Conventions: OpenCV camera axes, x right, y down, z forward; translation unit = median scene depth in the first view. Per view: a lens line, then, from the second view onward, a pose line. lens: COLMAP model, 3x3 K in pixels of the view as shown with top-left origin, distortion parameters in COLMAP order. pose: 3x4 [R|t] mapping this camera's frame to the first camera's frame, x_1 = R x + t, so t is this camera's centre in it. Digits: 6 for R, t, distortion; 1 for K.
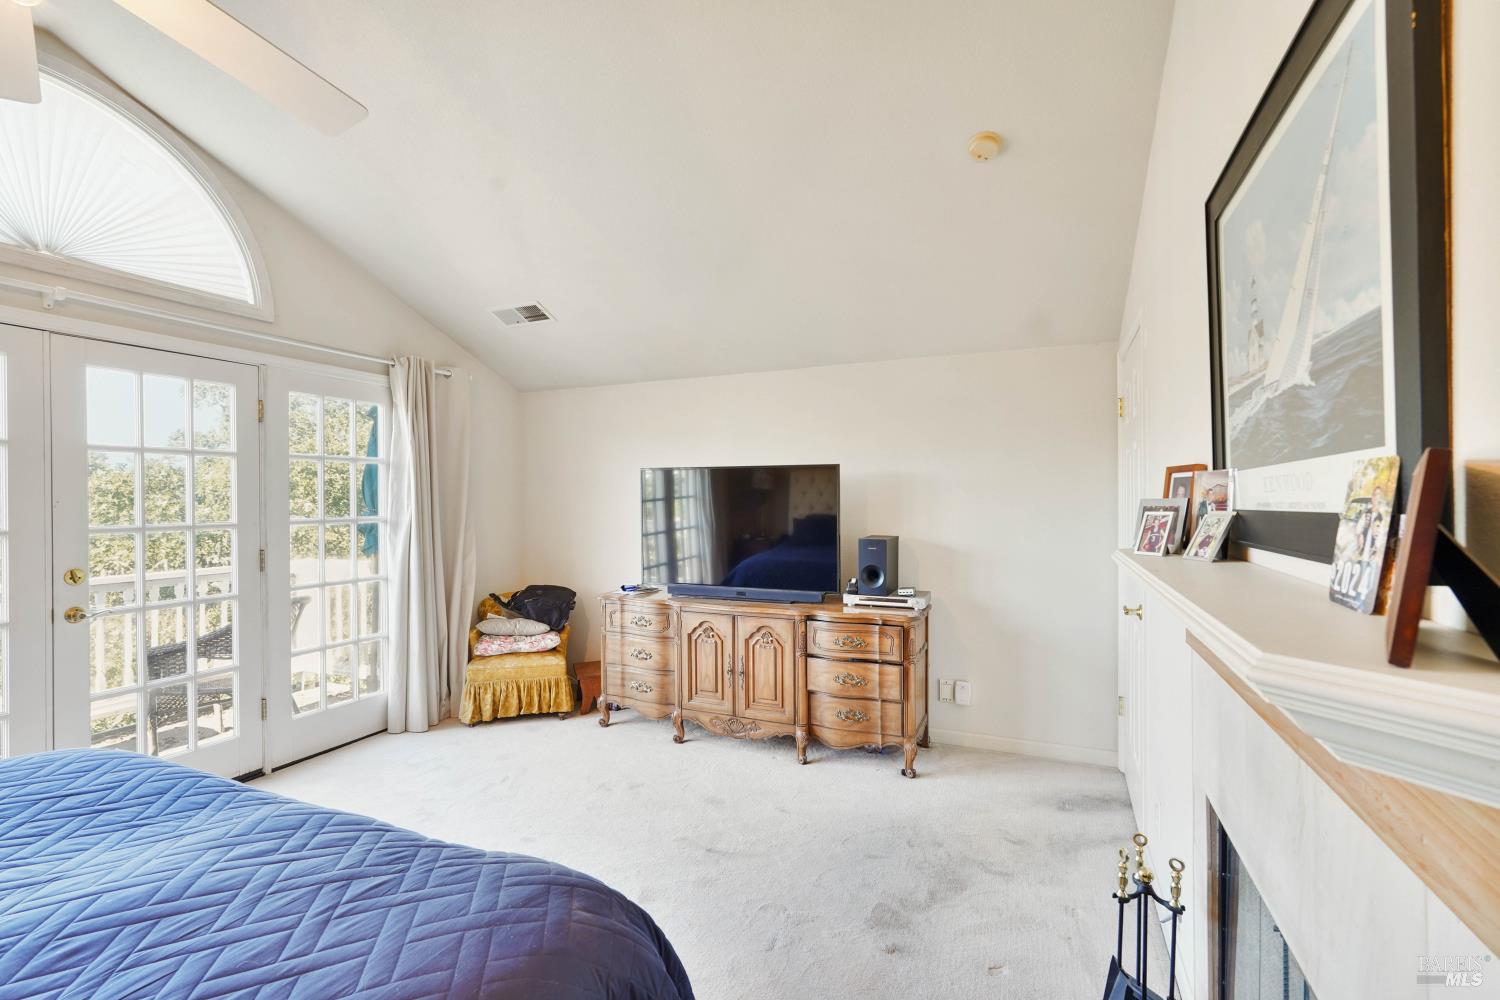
lens RADIAL K [[679.7, 0, 735.4], [0, 679.7, 501.2], [0, 0, 1]] dist [-0.013077, 0.007943]
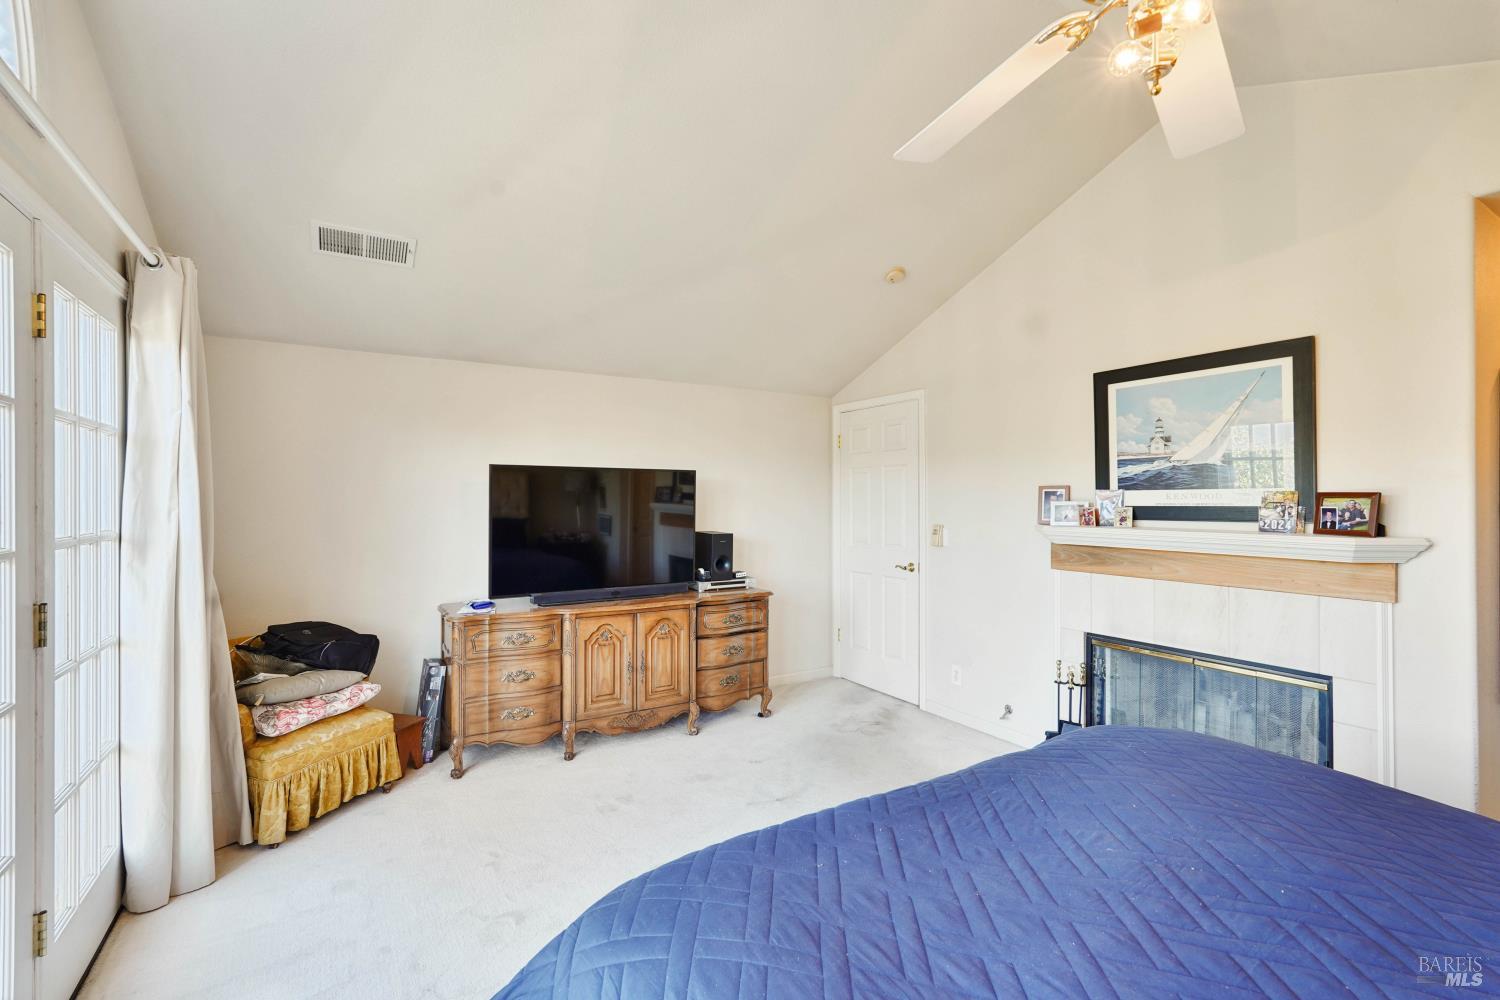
lens RADIAL K [[679.7, 0, 749.7], [0, 679.7, 500.2], [0, 0, 1]] dist [-0.013077, 0.007943]
pose [[0.552916, 0.002581, 0.833233, -0.762199], [0.000154, 0.999995, -0.003200, -0.000357], [-0.833237, 0.001898, 0.552913, 0.283306]]
